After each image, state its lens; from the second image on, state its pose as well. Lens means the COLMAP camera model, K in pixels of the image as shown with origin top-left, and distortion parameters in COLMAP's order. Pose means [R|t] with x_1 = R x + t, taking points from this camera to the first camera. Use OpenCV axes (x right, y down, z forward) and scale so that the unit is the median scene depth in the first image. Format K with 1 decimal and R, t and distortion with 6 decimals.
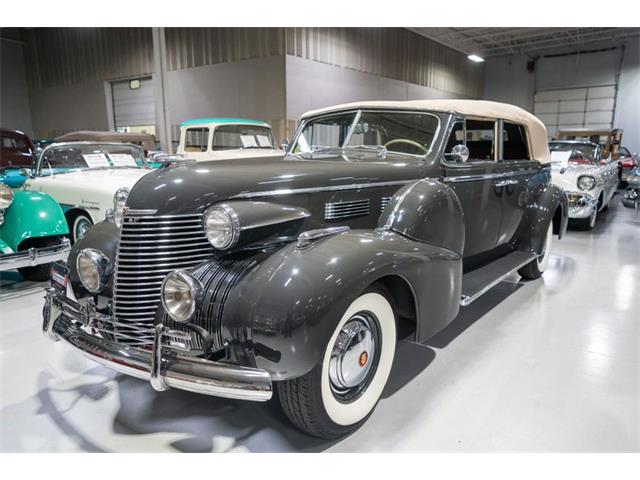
lens RADIAL K [[488.2, 0, 319.2], [0, 488.2, 239.6], [0, 0, 1]] dist [0.022289, 0.018725]
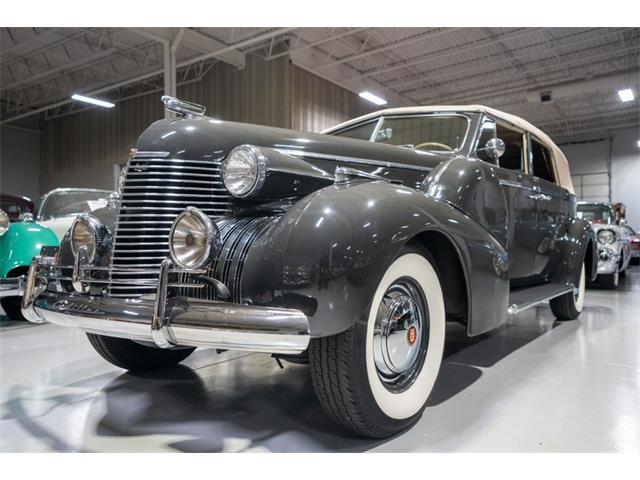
lens RADIAL K [[488.2, 0, 317.8], [0, 488.2, 238.8], [0, 0, 1]] dist [0.022289, 0.018725]
pose [[0.999999, 0.000051, -0.001667, -0.062337], [-0.000372, 0.981210, -0.192940, 0.235619], [0.001626, 0.192941, 0.981209, 0.167778]]
